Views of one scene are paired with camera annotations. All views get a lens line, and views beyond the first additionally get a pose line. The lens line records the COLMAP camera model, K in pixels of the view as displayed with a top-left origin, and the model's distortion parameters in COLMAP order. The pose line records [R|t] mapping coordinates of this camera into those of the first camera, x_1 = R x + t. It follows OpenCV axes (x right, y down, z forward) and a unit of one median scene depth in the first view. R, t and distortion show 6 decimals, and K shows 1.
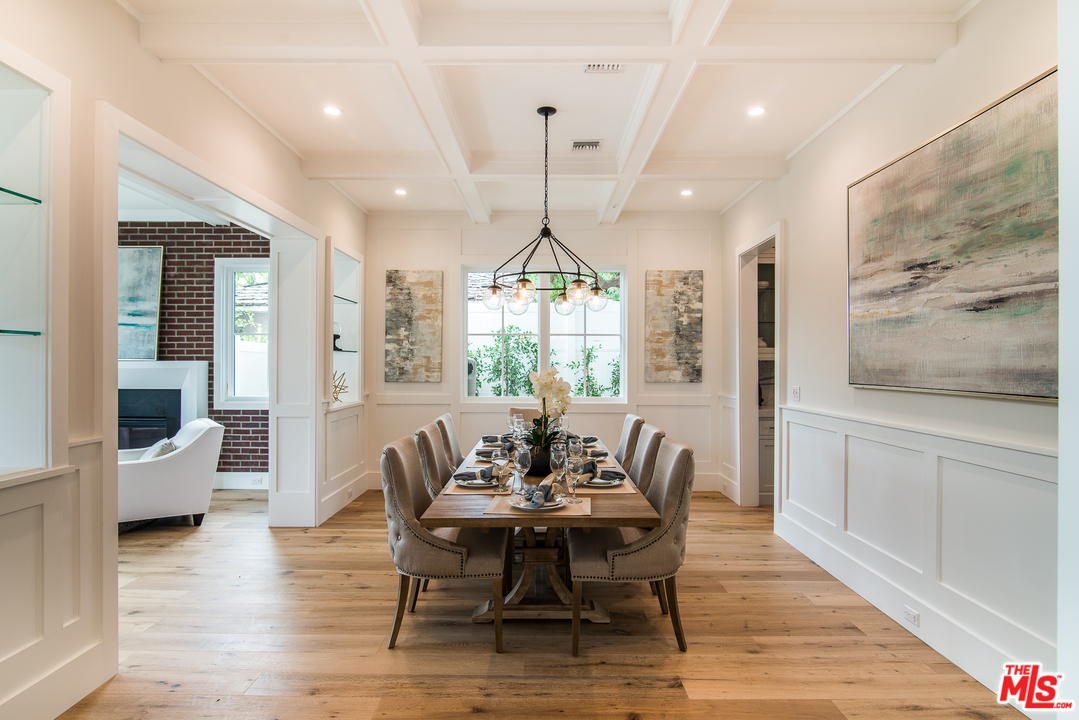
lens RADIAL K [[590.2, 0, 537.8], [0, 590.2, 360.6], [0, 0, 1]] dist [-0.014502, 0.001201]
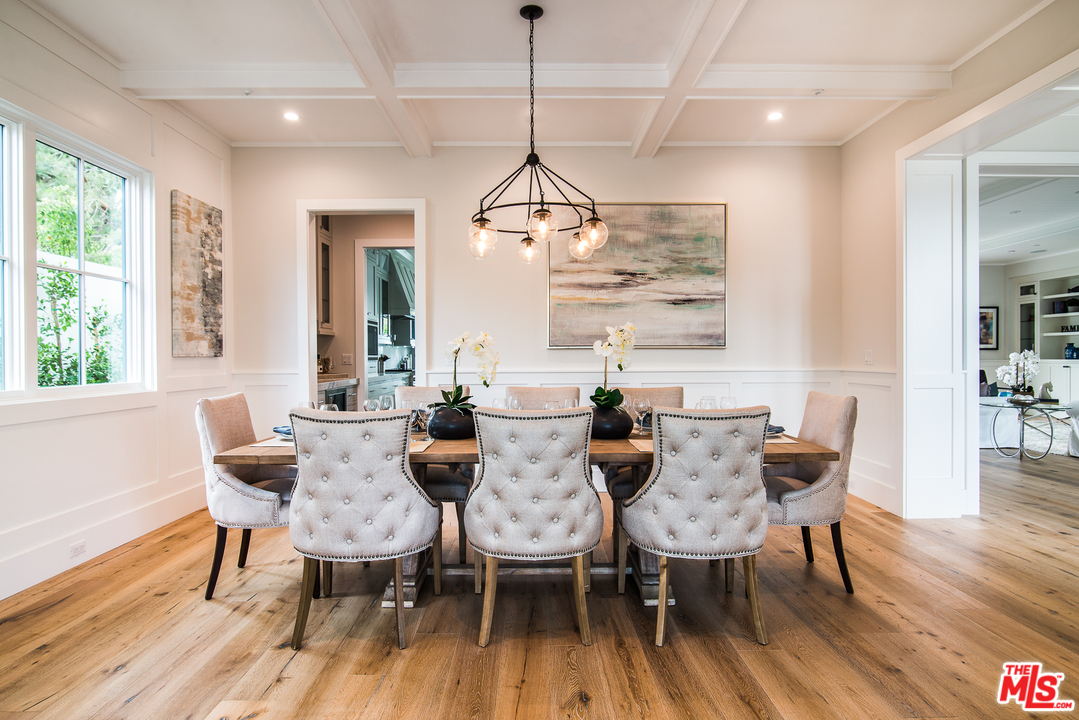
lens RADIAL K [[590.2, 0, 545.6], [0, 590.2, 361.1], [0, 0, 1]] dist [-0.014502, 0.001201]
pose [[-0.019534, -0.007816, 0.999779, -0.491638], [0.000004, 0.999969, 0.007817, 0.036233], [-0.999809, 0.000157, -0.019534, 0.594955]]
